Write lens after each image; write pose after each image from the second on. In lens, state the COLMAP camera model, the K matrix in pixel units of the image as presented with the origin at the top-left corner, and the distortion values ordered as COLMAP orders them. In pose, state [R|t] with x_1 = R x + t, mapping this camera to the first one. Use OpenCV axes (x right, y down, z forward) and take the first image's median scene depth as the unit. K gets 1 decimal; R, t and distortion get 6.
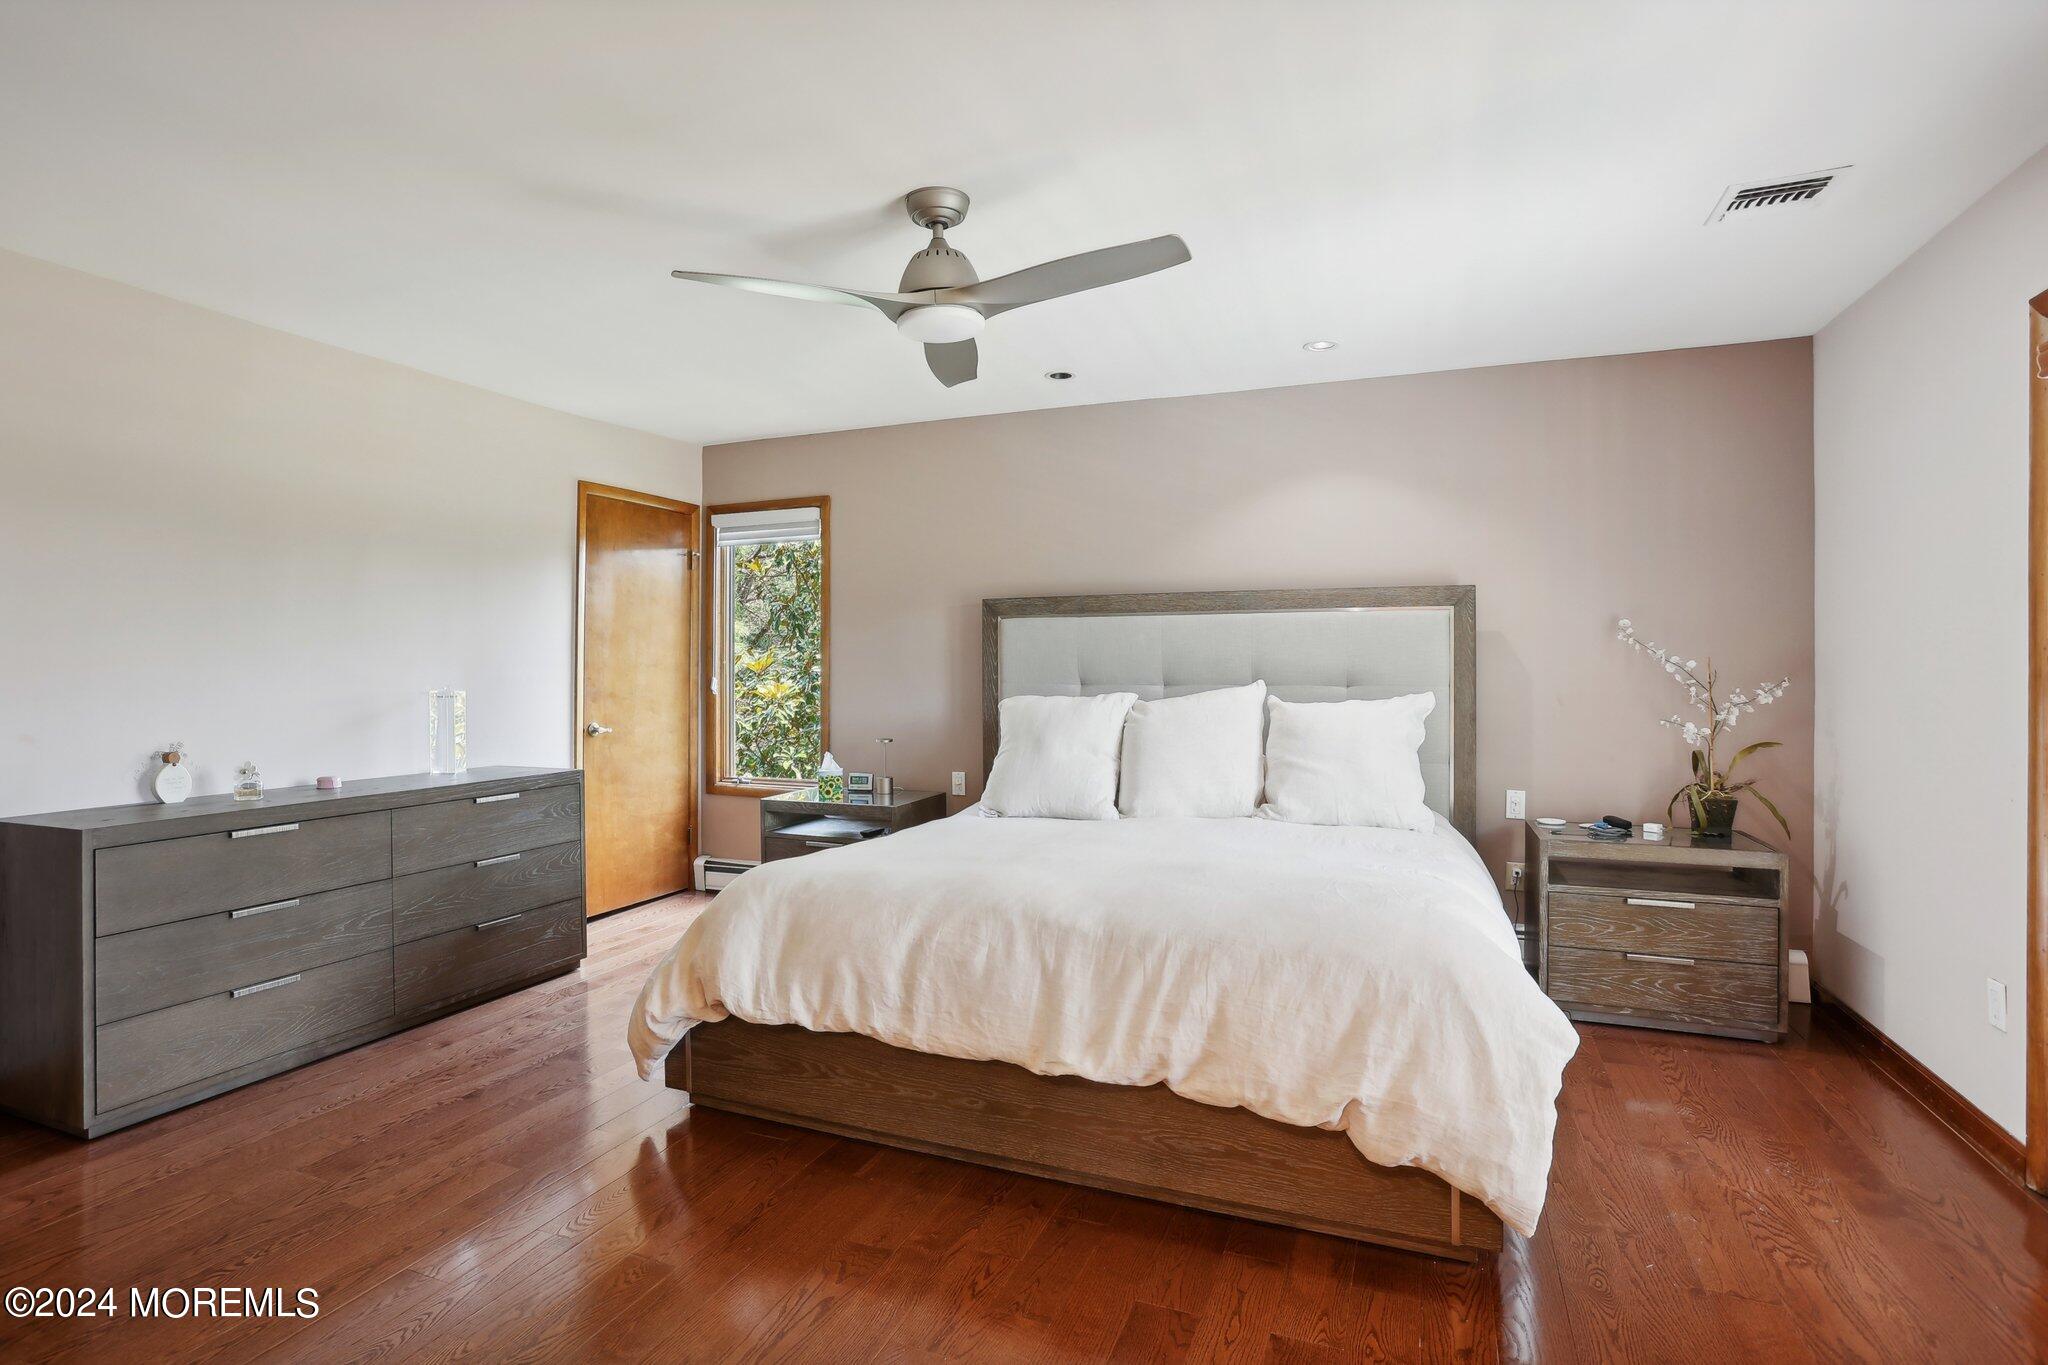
lens RADIAL K [[1049.5, 0, 1024.0], [0, 1049.5, 682.5], [0, 0, 1]] dist [-0.053926, 0.000037]
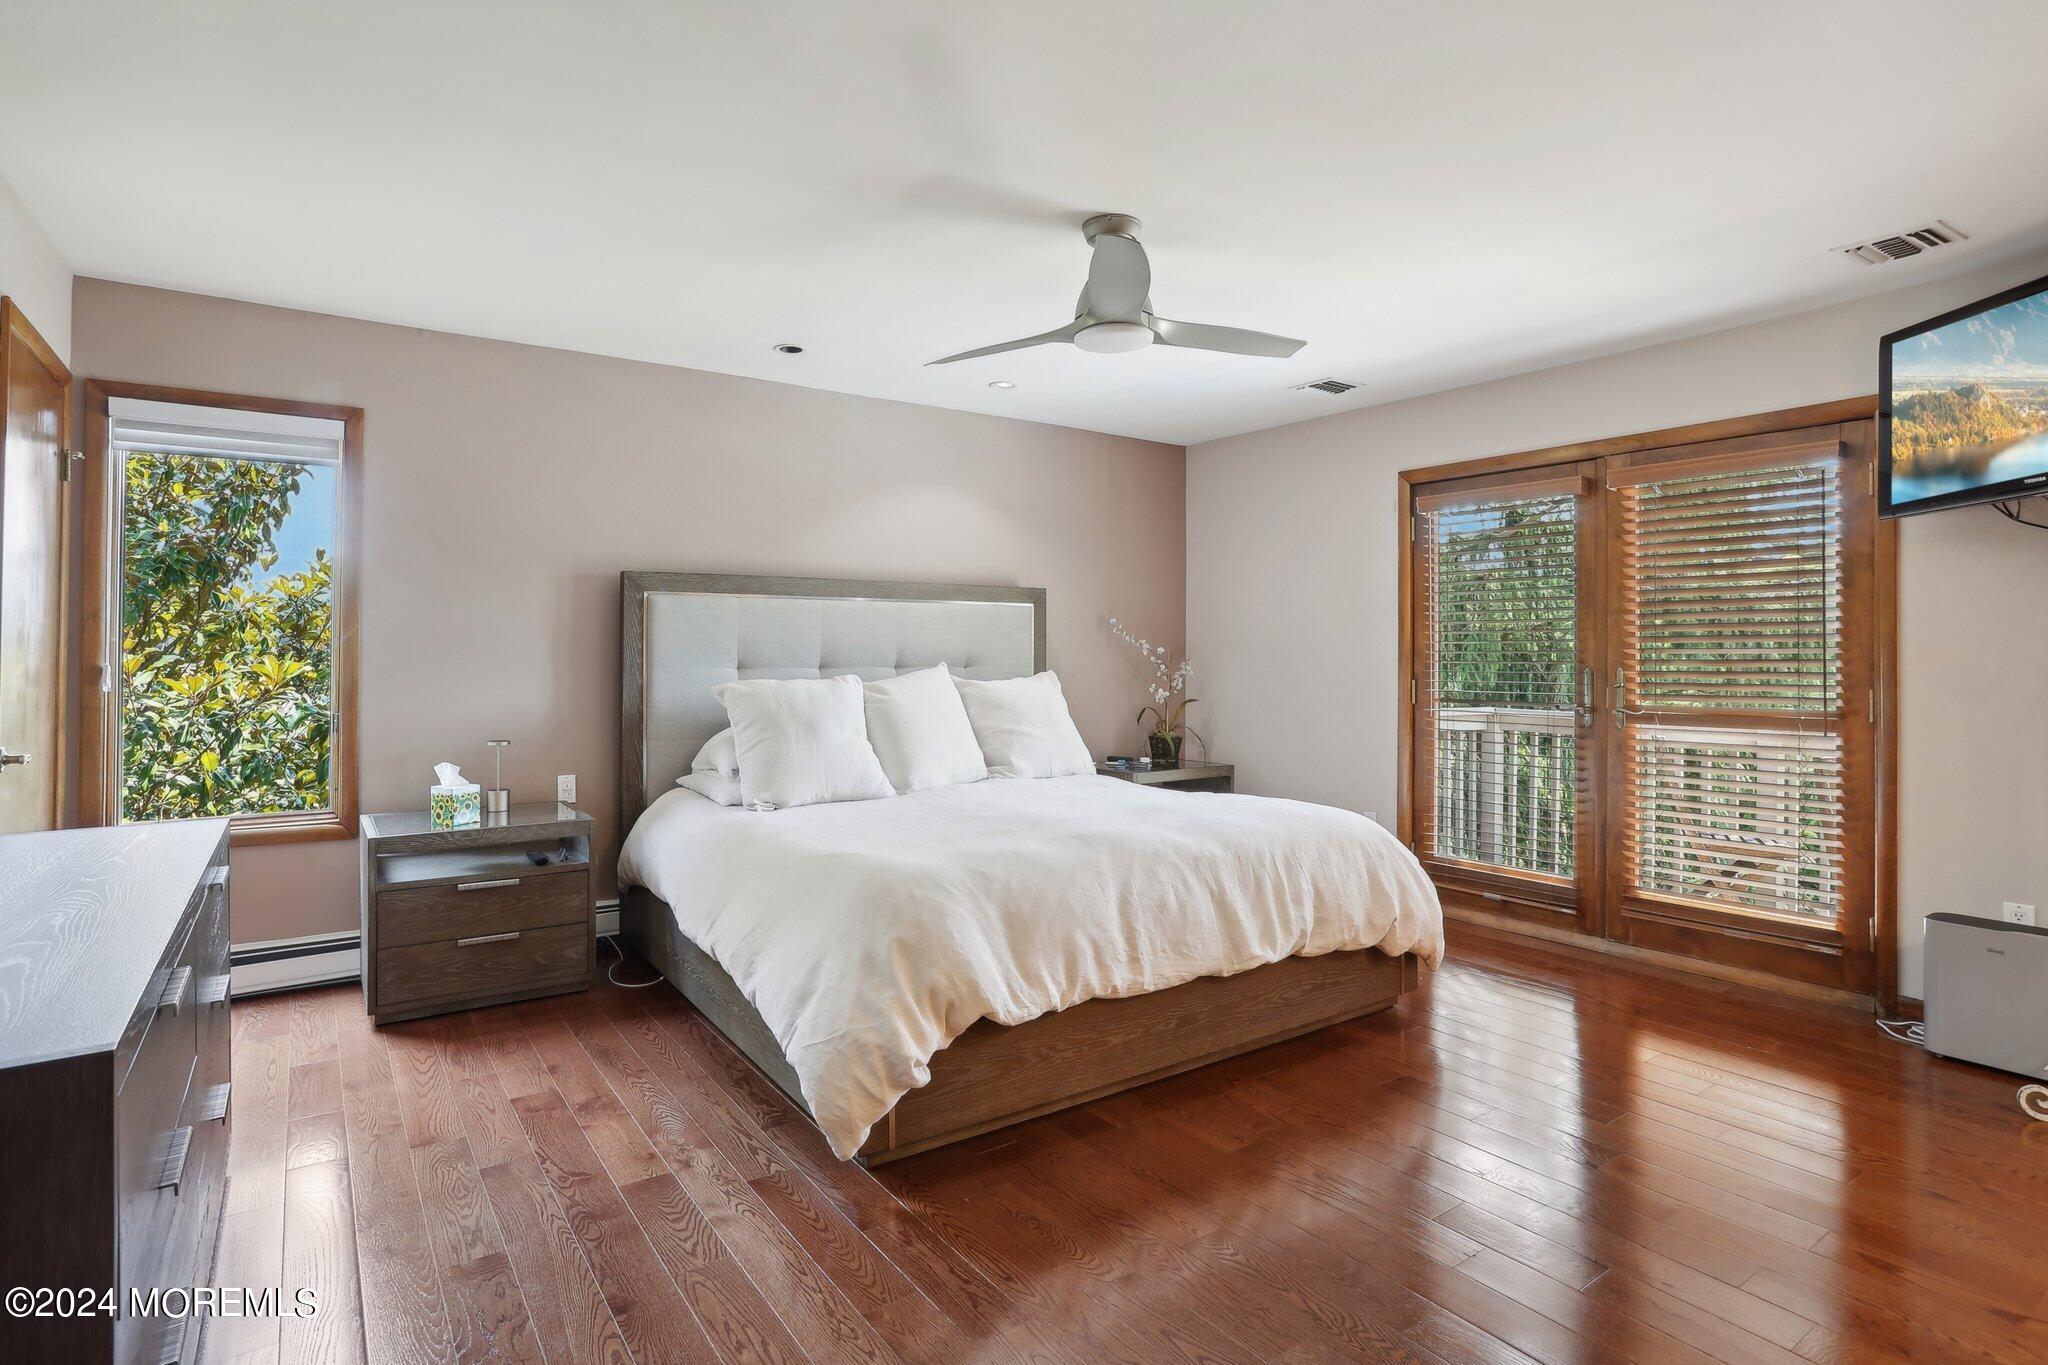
lens RADIAL K [[1042.5, 0, 1023.9], [0, 1042.5, 656.8], [0, 0, 1]] dist [-0.036011, 0.000291]
pose [[0.537408, -0.000986, 0.843322, -0.762580], [0.009214, 0.999946, -0.004702, -0.001952], [-0.843272, 0.010297, 0.537388, 0.349353]]
